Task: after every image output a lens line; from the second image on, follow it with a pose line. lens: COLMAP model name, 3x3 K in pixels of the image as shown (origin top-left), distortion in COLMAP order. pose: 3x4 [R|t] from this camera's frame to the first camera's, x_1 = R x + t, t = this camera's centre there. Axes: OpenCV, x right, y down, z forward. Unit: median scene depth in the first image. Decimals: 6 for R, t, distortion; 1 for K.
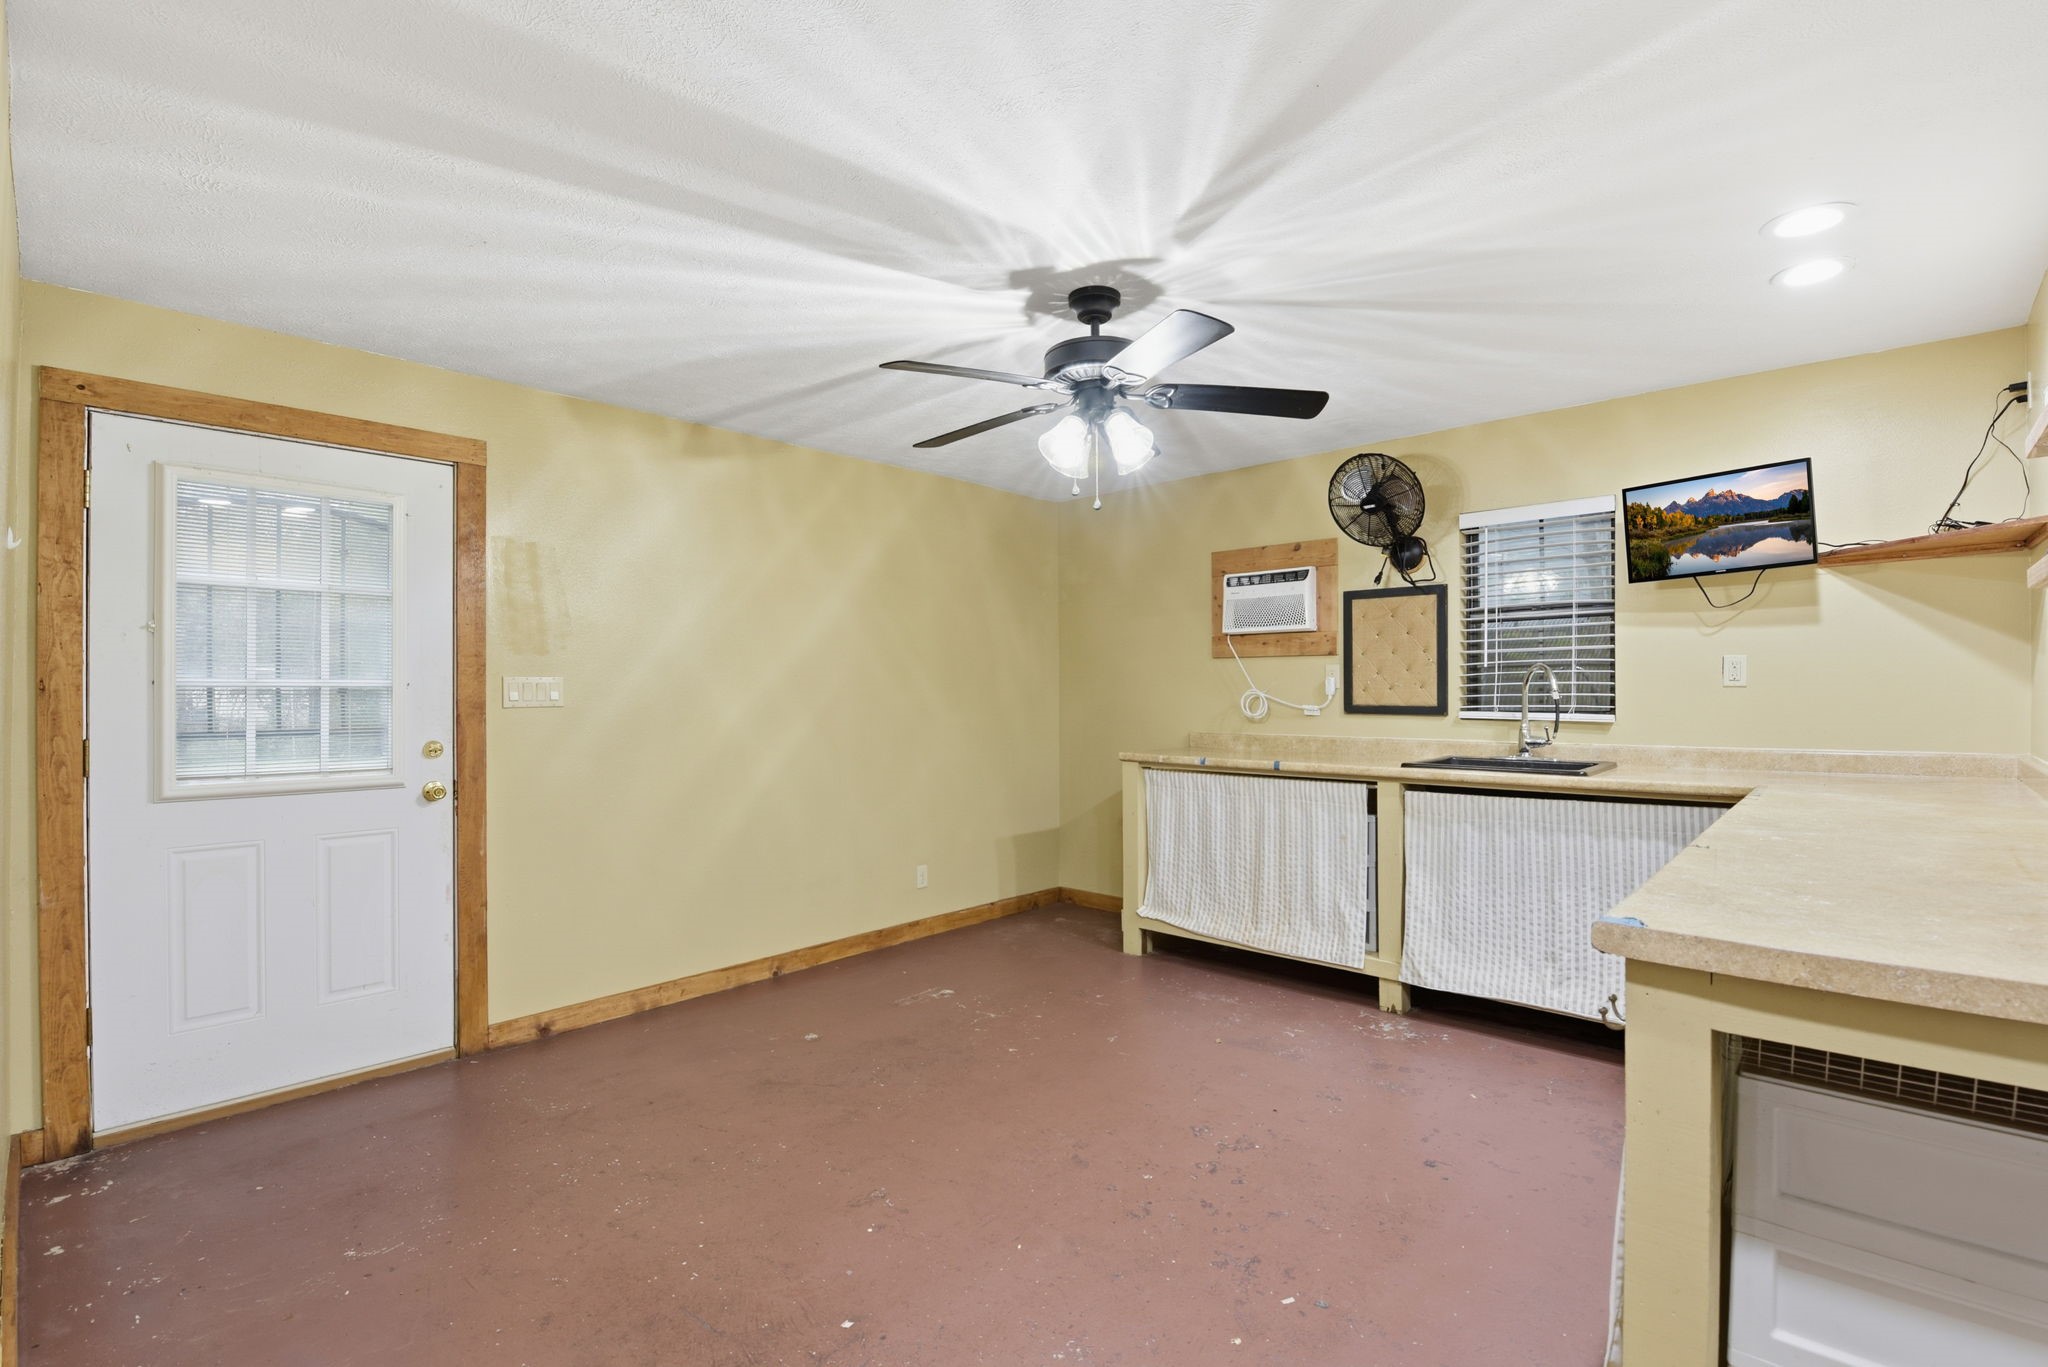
lens RADIAL K [[899.7, 0, 1043.0], [0, 899.7, 681.4], [0, 0, 1]] dist [-0.007320, -0.004797]
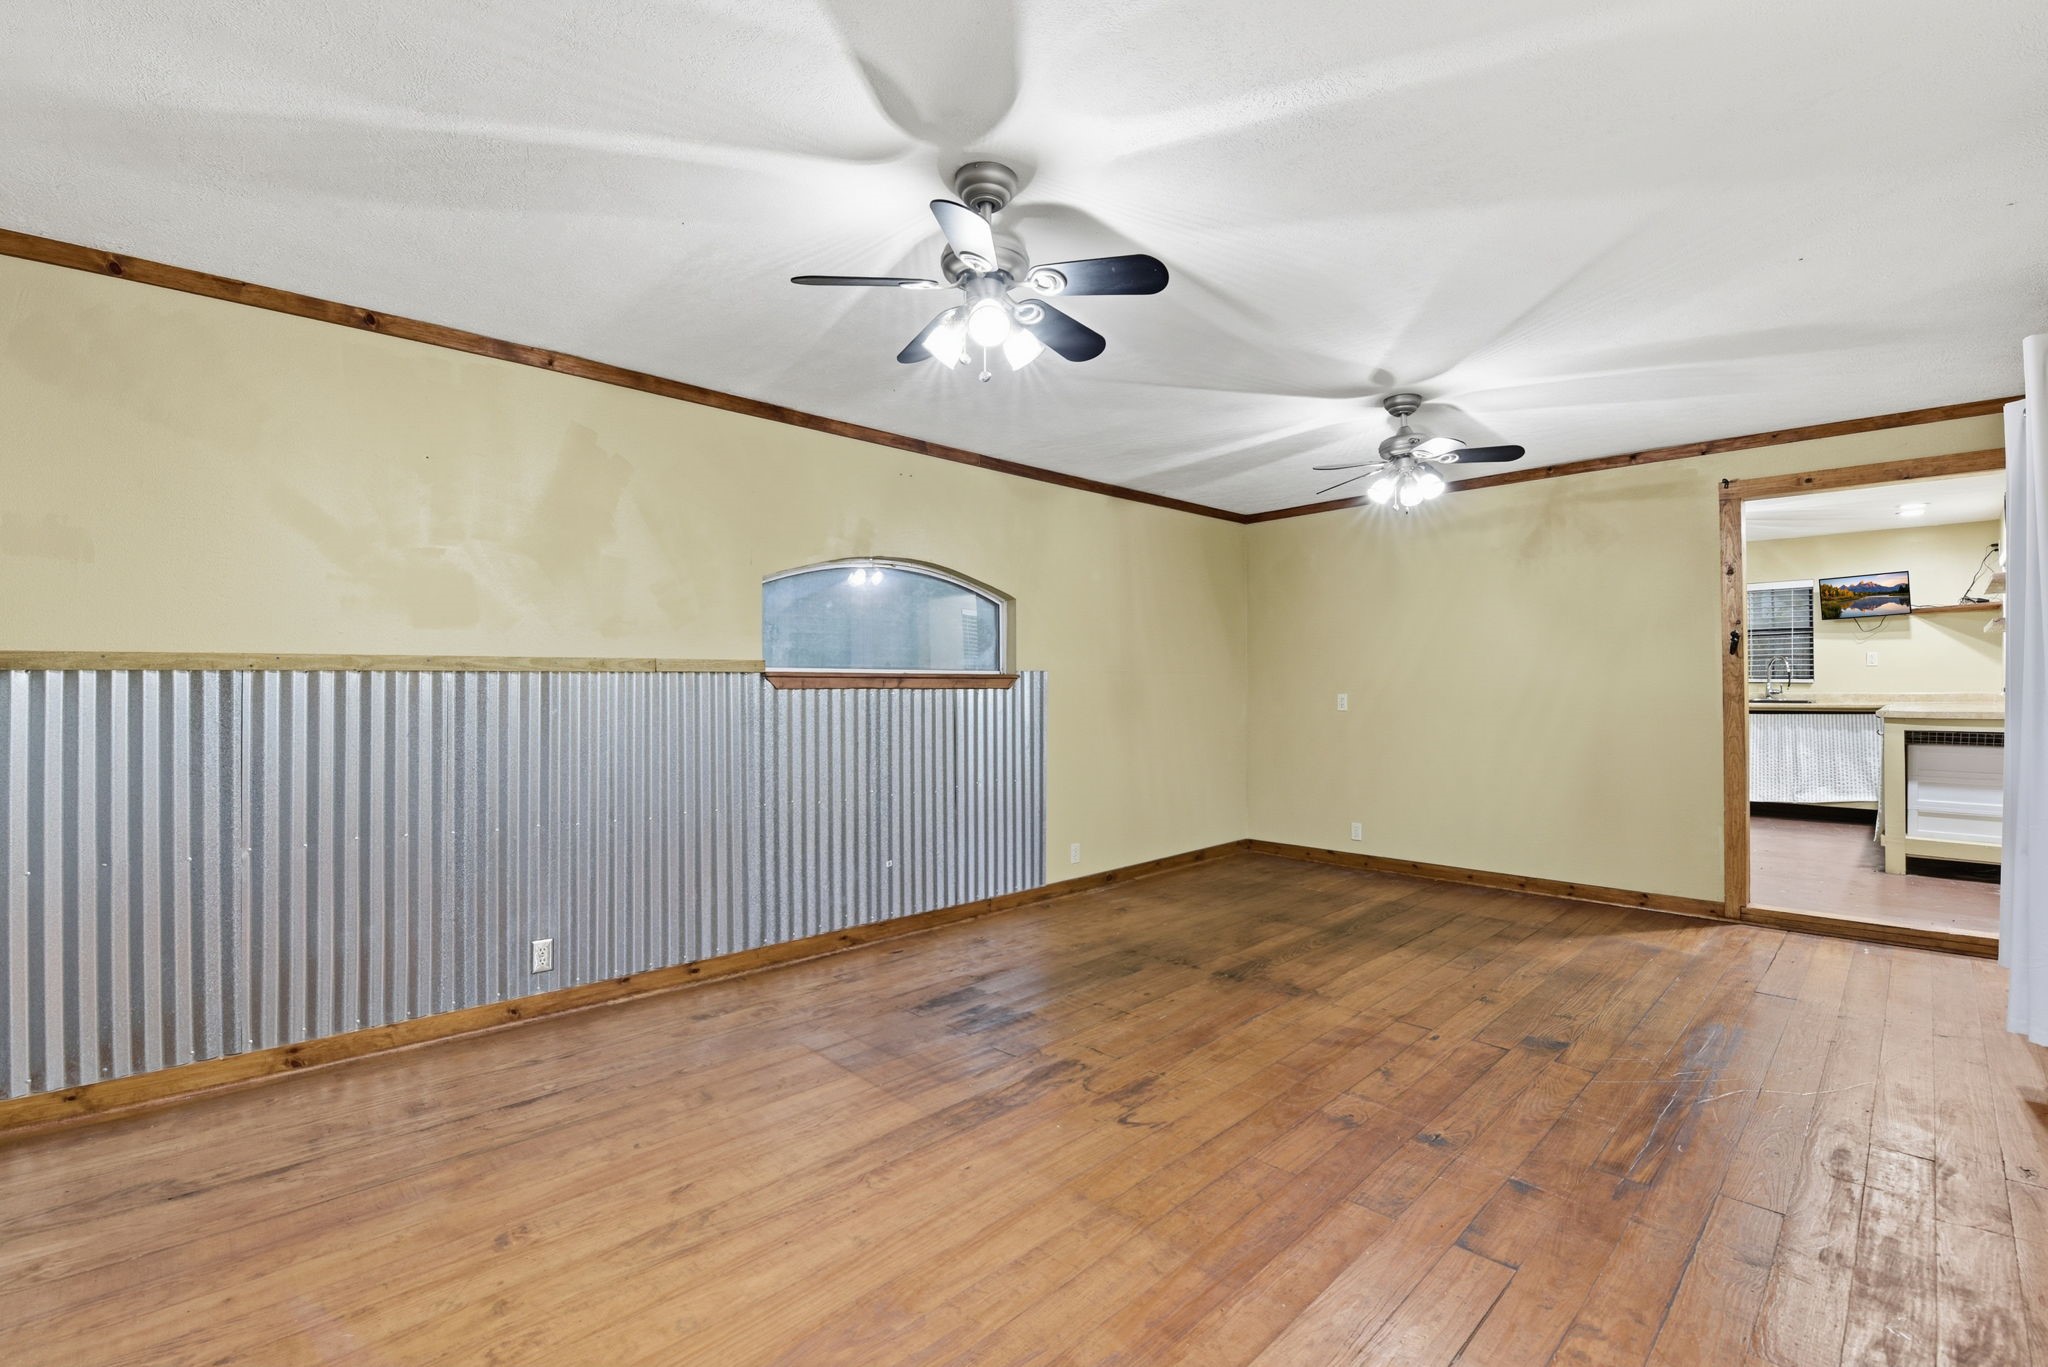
lens RADIAL K [[899.7, 0, 1013.0], [0, 899.7, 684.5], [0, 0, 1]] dist [-0.007320, -0.004797]
pose [[0.999002, 0.000992, -0.044650, -1.323377], [-0.000970, 0.999999, 0.000519, 0.053412], [0.044651, -0.000476, 0.999003, -1.376162]]
